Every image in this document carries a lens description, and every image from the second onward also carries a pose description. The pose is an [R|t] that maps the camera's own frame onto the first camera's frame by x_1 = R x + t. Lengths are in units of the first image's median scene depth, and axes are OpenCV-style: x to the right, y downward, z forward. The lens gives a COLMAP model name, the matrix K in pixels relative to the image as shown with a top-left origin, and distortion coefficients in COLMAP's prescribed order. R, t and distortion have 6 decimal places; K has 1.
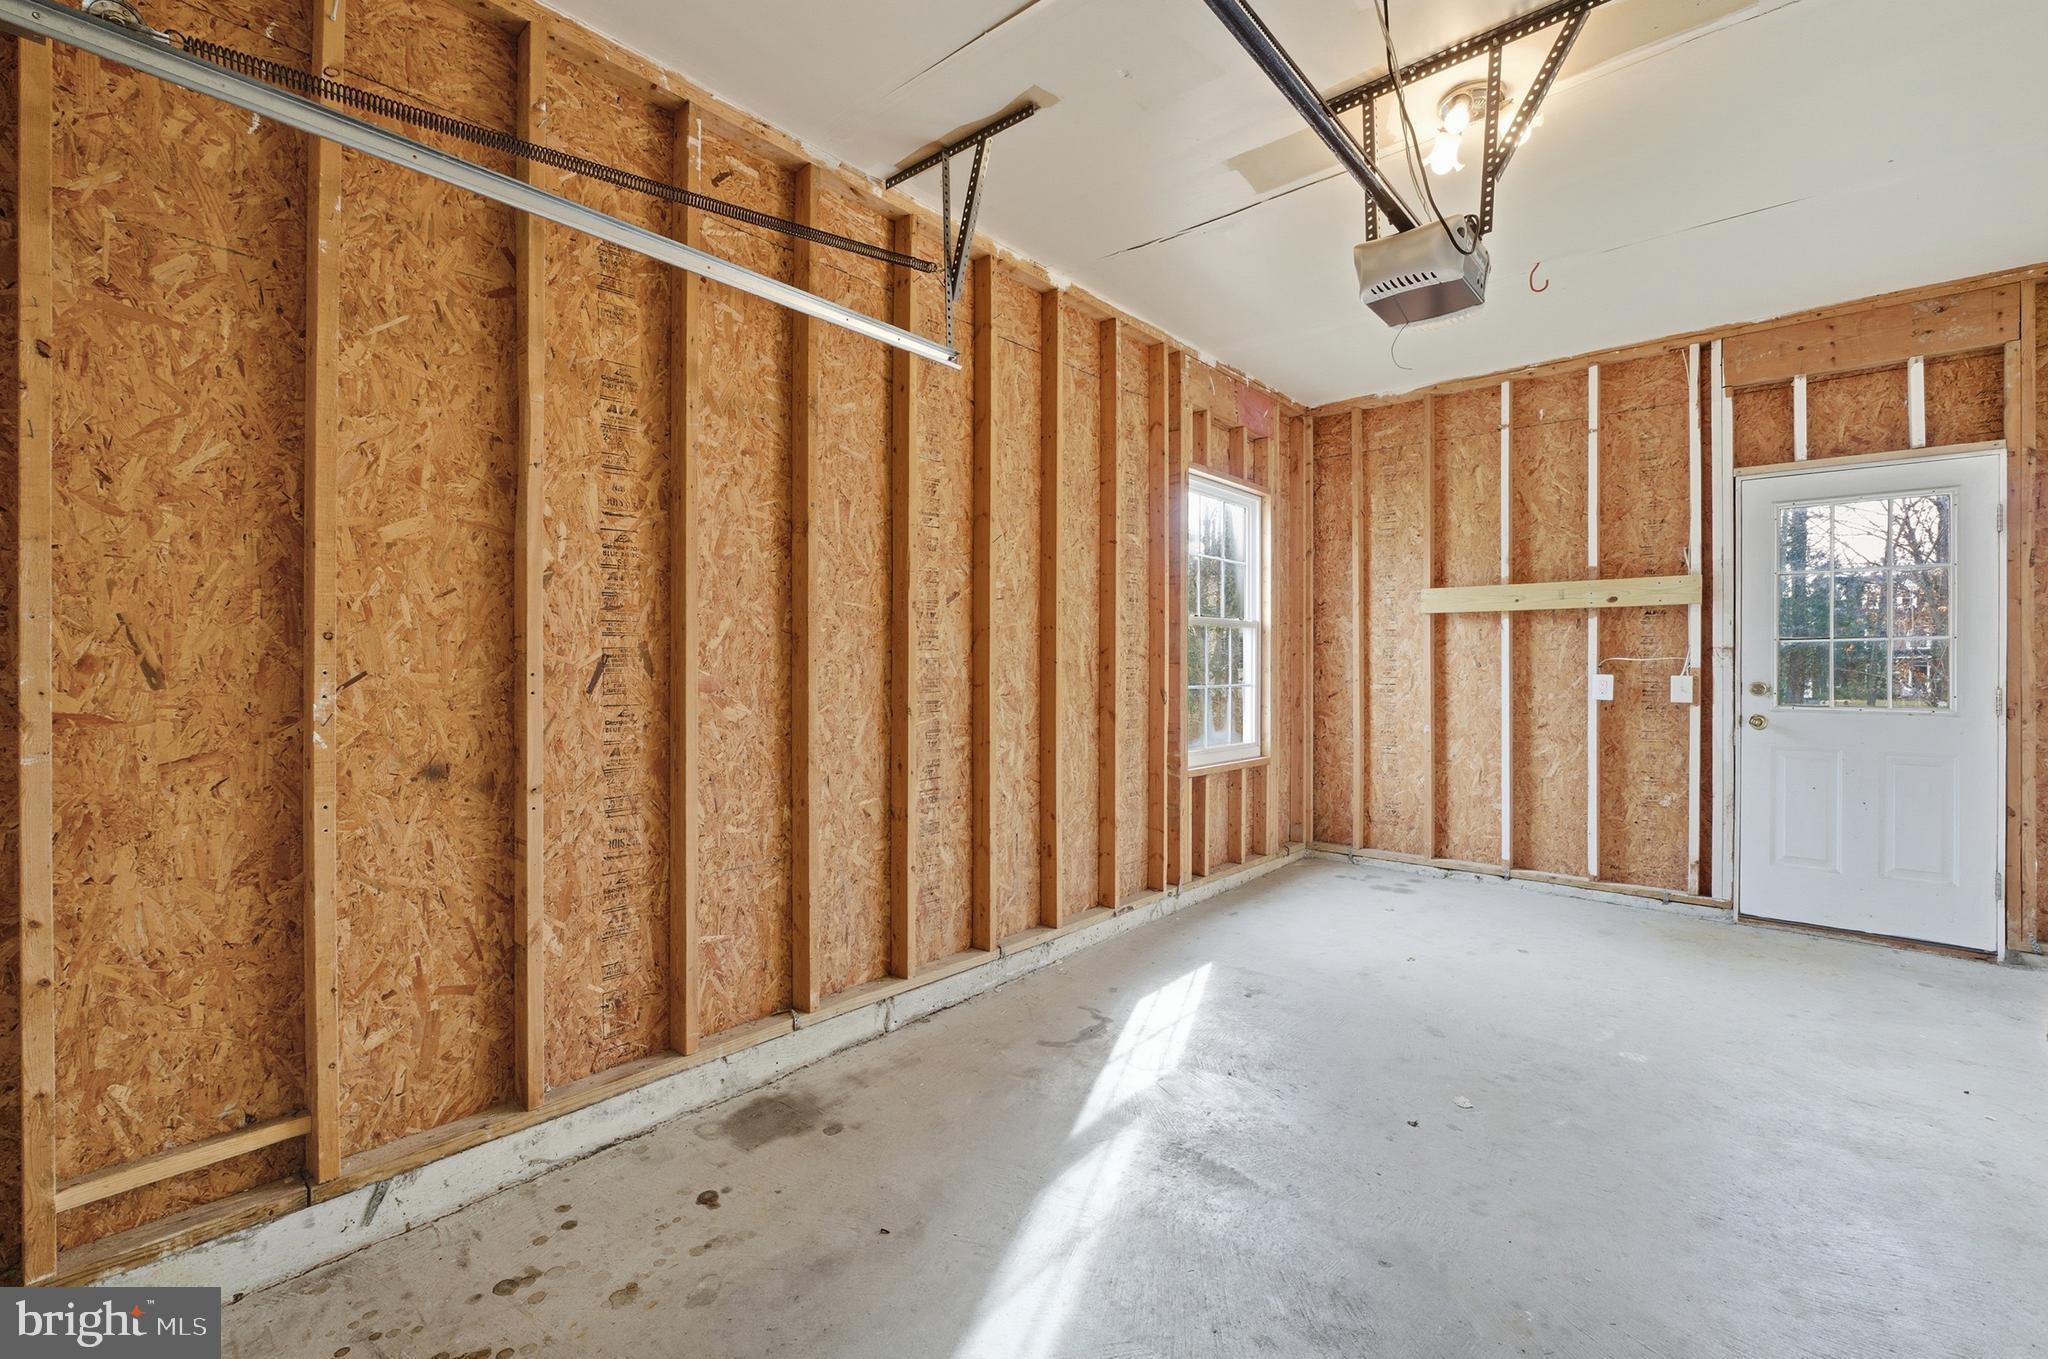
lens RADIAL K [[875.9, 0, 1013.2], [0, 875.9, 667.5], [0, 0, 1]] dist [-0.004745, 0.001045]
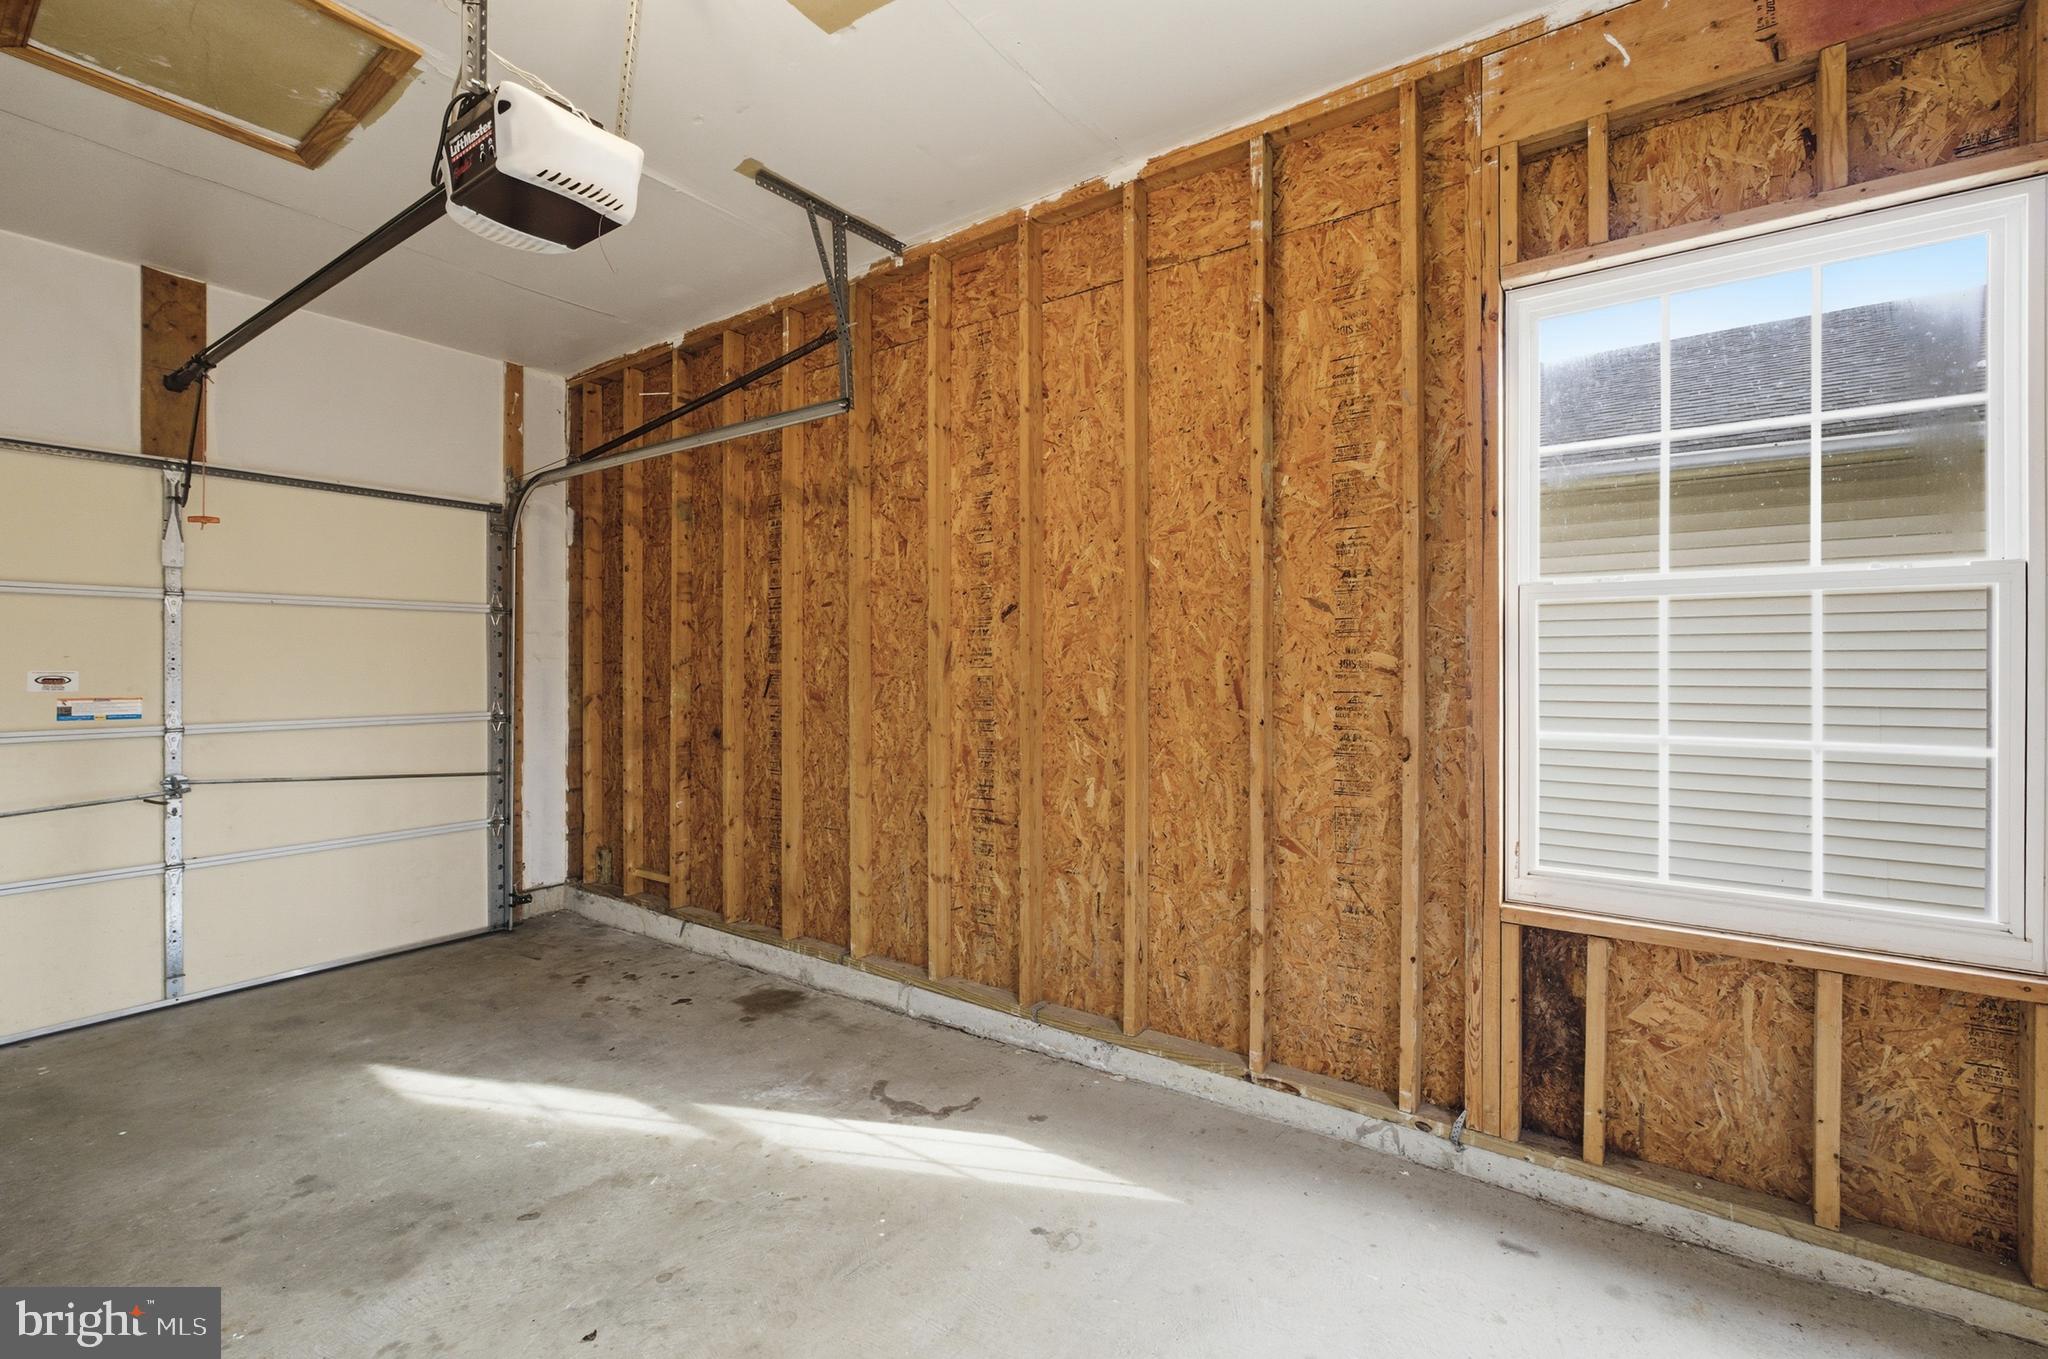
lens RADIAL K [[875.9, 0, 1013.2], [0, 875.9, 667.5], [0, 0, 1]] dist [-0.004745, 0.001045]
pose [[0.107446, -0.000137, -0.994211, 0.973403], [0.000713, 1.000000, -0.000060, -0.021947], [0.994211, -0.000703, 0.107446, 1.016860]]
